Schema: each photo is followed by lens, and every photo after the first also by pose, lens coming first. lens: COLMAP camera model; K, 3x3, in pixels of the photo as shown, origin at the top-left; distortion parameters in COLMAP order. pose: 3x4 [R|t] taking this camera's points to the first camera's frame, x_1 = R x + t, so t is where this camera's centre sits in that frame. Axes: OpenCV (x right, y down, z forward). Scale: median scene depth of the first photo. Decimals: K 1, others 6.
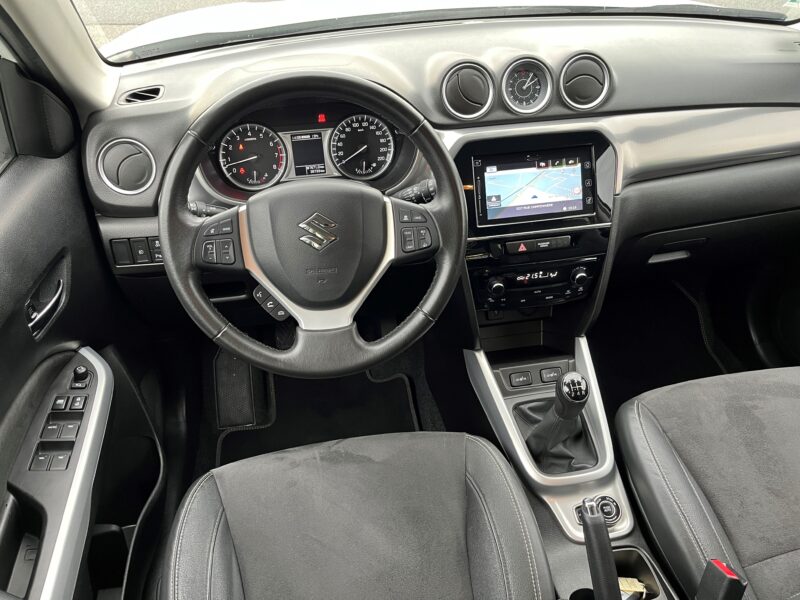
lens RADIAL K [[610.5, 0, 401.5], [0, 610.5, 303.7], [0, 0, 1]] dist [0.099498, -0.148440]
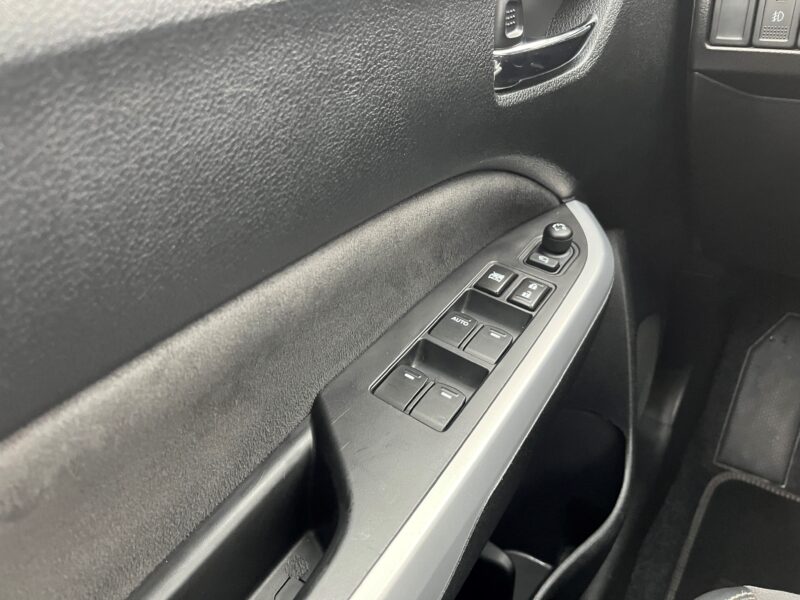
lens RADIAL K [[610.5, 0, 401.5], [0, 610.5, 303.7], [0, 0, 1]] dist [0.099498, -0.148440]
pose [[0.704394, 0.326929, -0.630037, -0.280953], [-0.317583, 0.938973, 0.132173, 0.123646], [0.634799, 0.106988, 0.765234, 0.554555]]
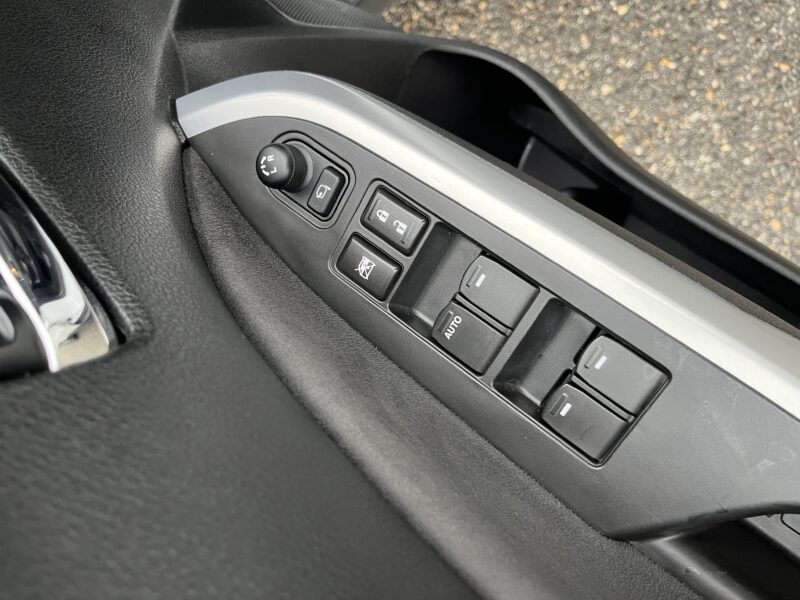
lens RADIAL K [[610.5, 0, 401.5], [0, 610.5, 303.7], [0, 0, 1]] dist [0.099498, -0.148440]
pose [[0.534053, -0.667106, -0.519381, -0.354600], [0.807646, 0.220906, 0.546725, 0.013574], [-0.249989, -0.711457, 0.656761, 0.700760]]
